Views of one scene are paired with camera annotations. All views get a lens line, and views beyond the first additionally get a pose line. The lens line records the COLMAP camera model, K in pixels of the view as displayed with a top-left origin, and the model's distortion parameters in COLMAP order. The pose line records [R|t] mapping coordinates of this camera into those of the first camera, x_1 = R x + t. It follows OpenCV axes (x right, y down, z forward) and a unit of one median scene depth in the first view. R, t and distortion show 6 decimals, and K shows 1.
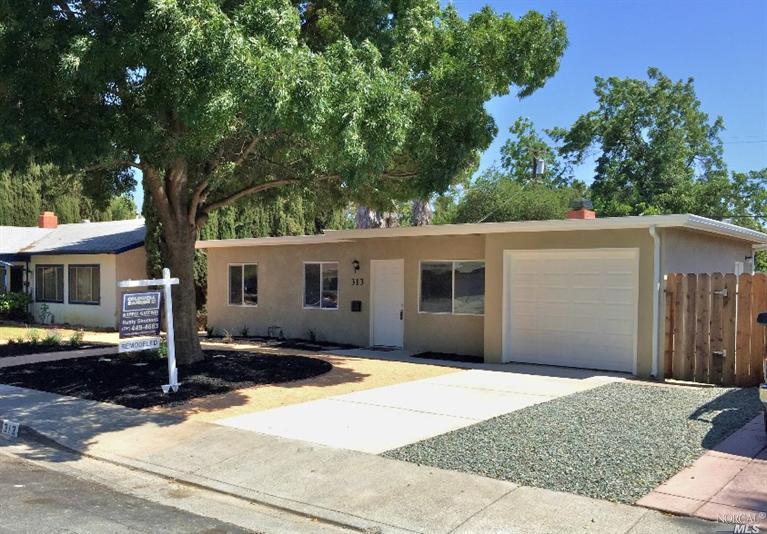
lens RADIAL K [[706.2, 0, 383.5], [0, 706.2, 267.0], [0, 0, 1]] dist [-0.000122, -0.000460]
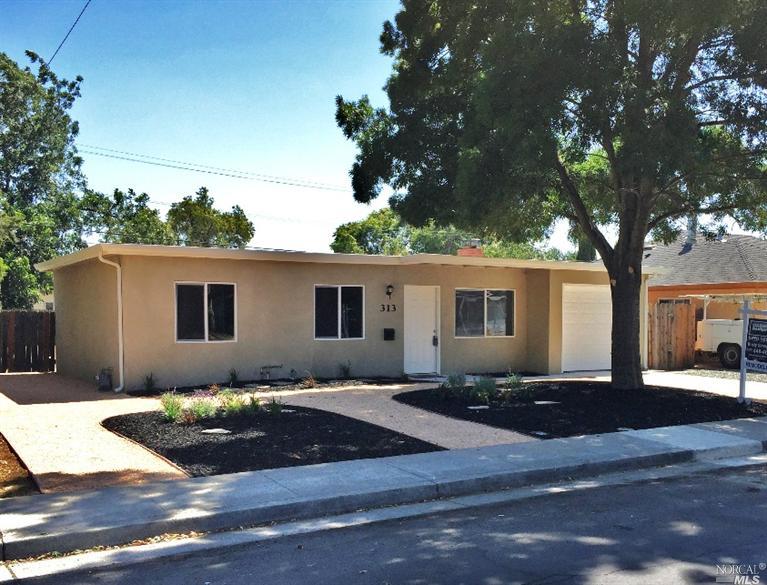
lens RADIAL K [[813.2, 0, 383.5], [0, 813.2, 292.5], [0, 0, 1]] dist [-0.000912, 0.003832]
pose [[0.363041, 0.006291, 0.931752, -1.014880], [-0.027483, 0.999614, 0.003959, -0.003739], [-0.931368, -0.027045, 0.363074, 0.601945]]
